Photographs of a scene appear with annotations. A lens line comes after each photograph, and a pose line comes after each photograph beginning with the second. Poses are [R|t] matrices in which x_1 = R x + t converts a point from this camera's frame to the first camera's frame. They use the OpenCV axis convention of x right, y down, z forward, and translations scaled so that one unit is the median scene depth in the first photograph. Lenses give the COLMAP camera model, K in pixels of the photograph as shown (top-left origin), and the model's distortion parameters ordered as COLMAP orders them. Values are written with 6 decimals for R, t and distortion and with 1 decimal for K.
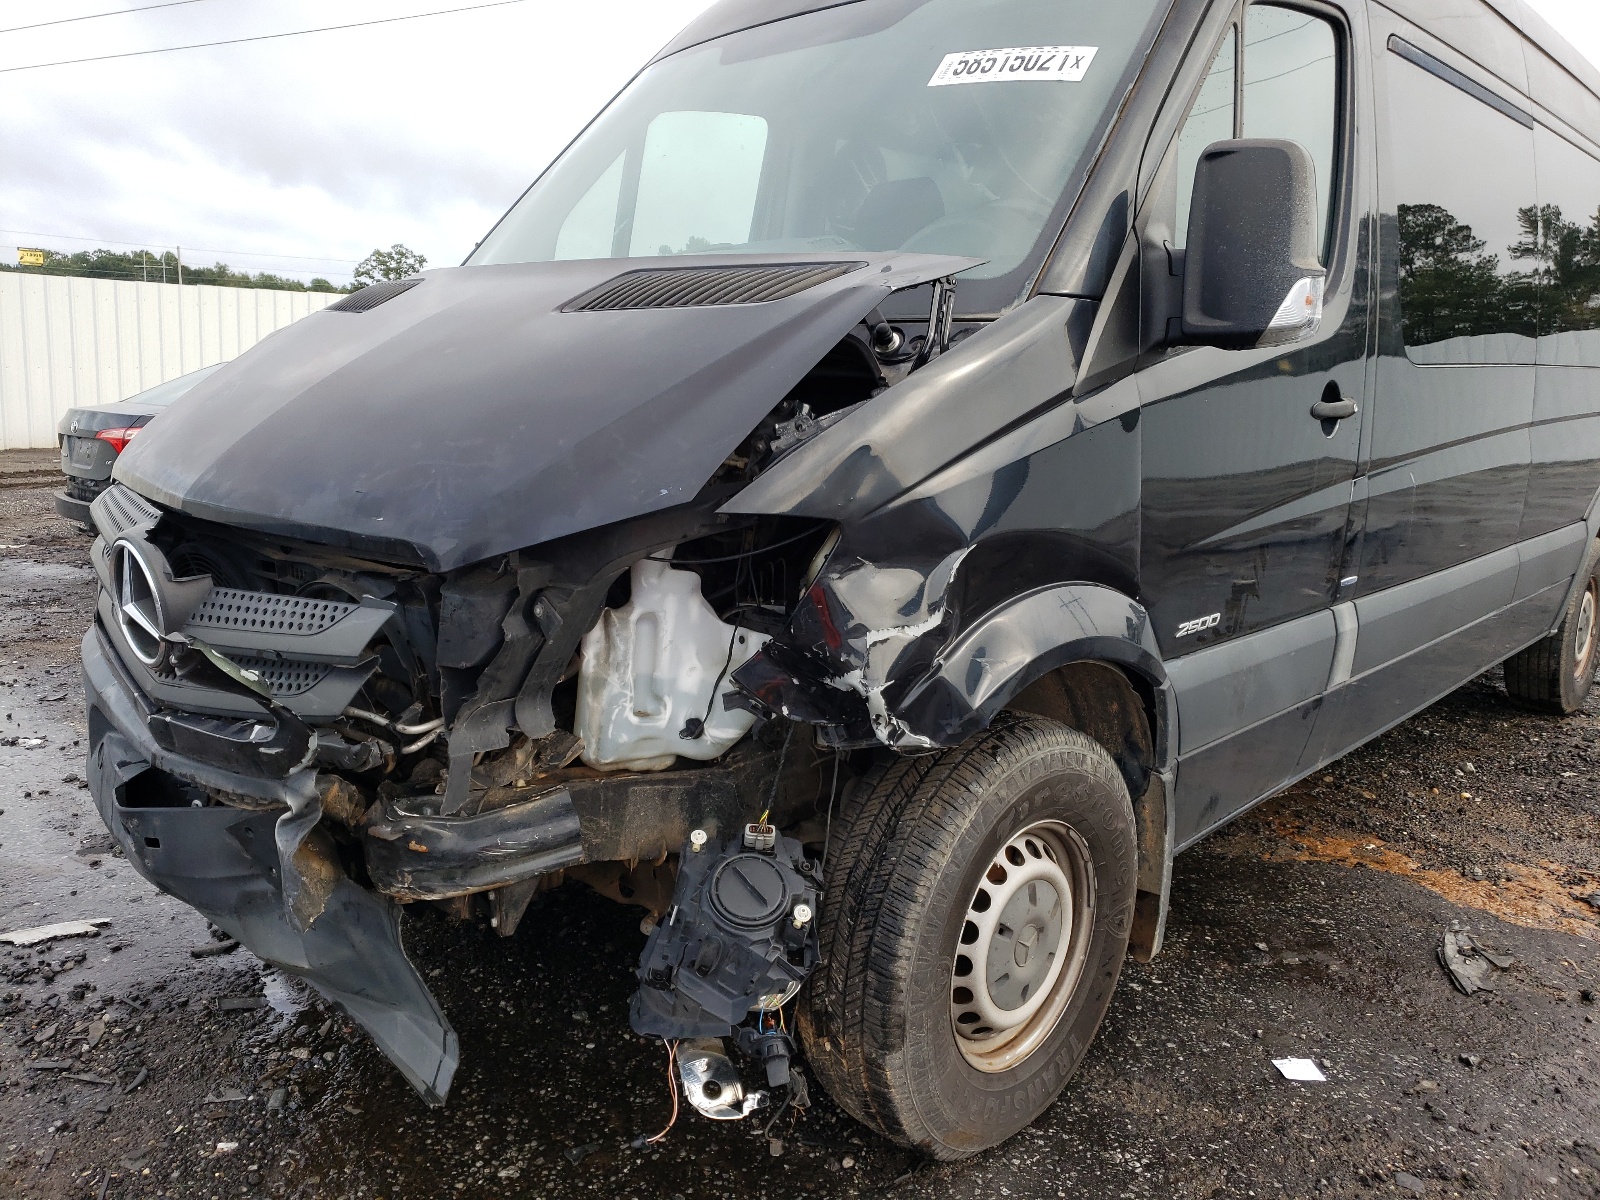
lens RADIAL K [[1695.7, 0, 790.7], [0, 1695.7, 596.1], [0, 0, 1]] dist [0.175377, -0.586282]
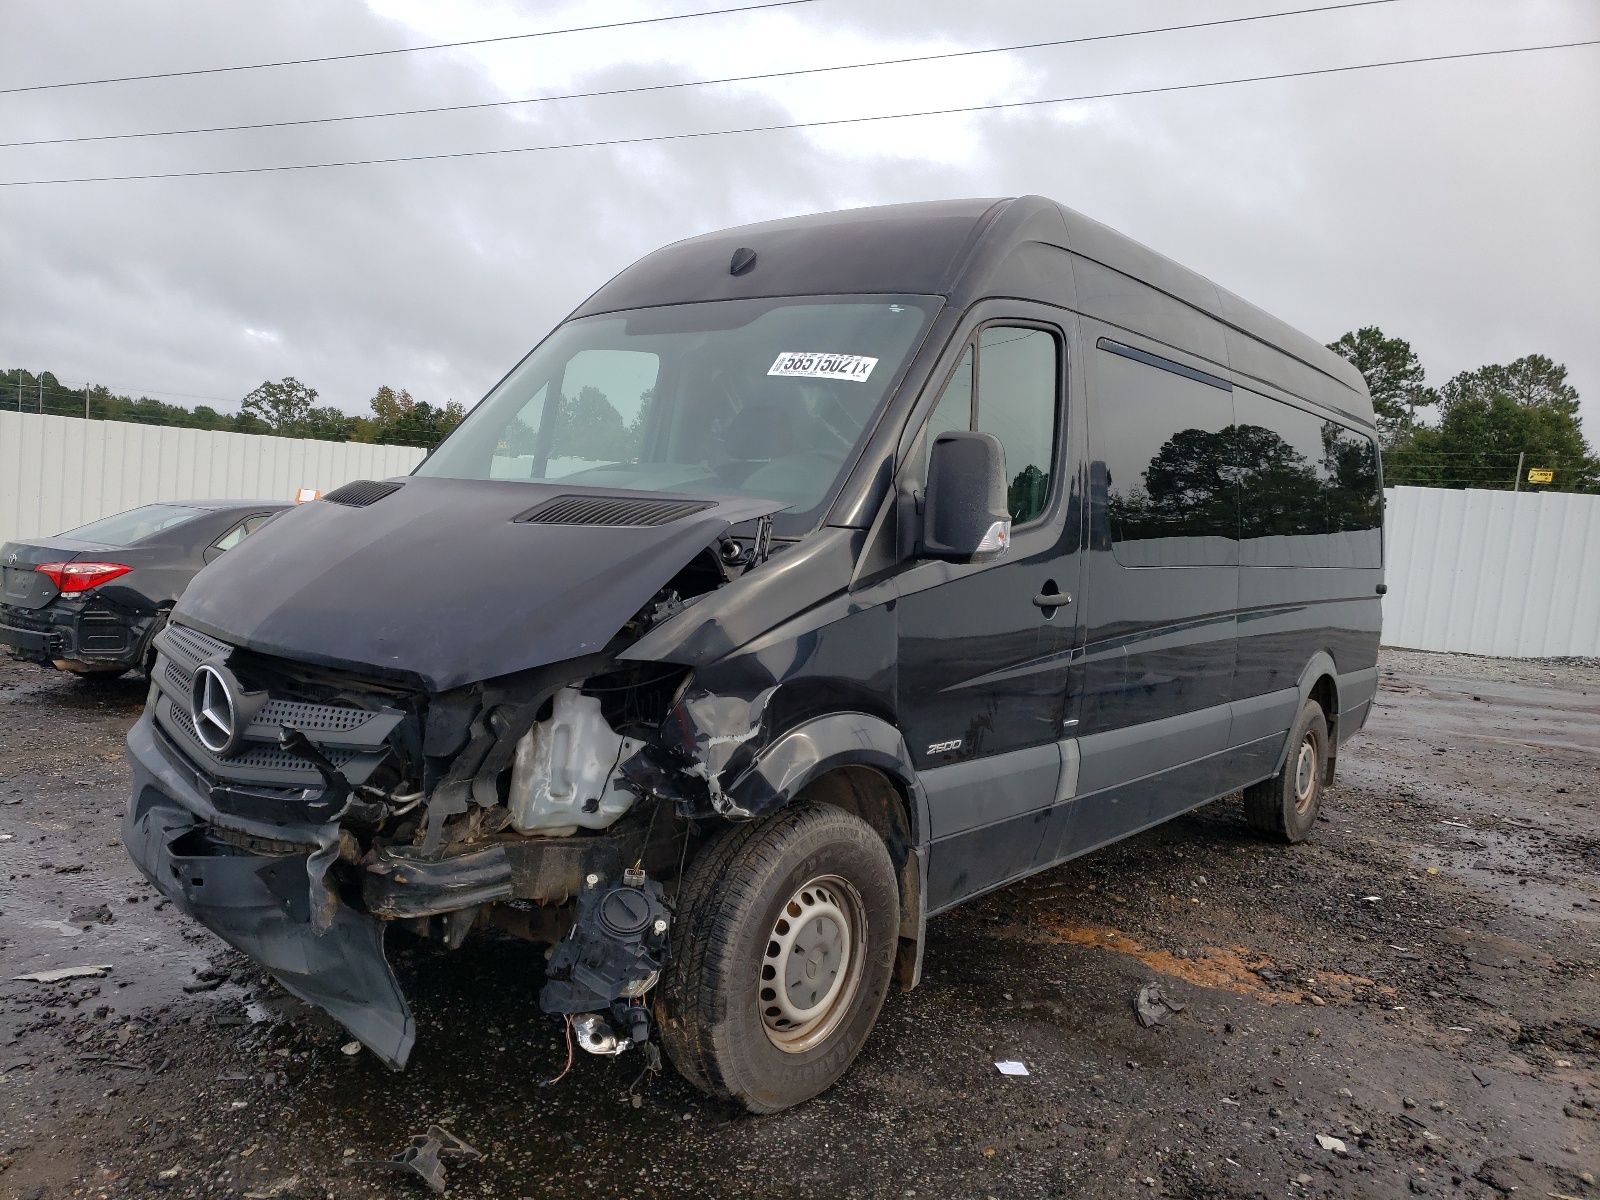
lens RADIAL K [[1695.7, 0, 790.7], [0, 1695.7, 596.1], [0, 0, 1]] dist [0.175377, -0.586282]
pose [[0.997145, 0.034529, 0.067153, 0.008933], [-0.028670, 0.995853, -0.086343, 0.019601], [-0.069855, 0.084171, 0.994000, -0.475496]]
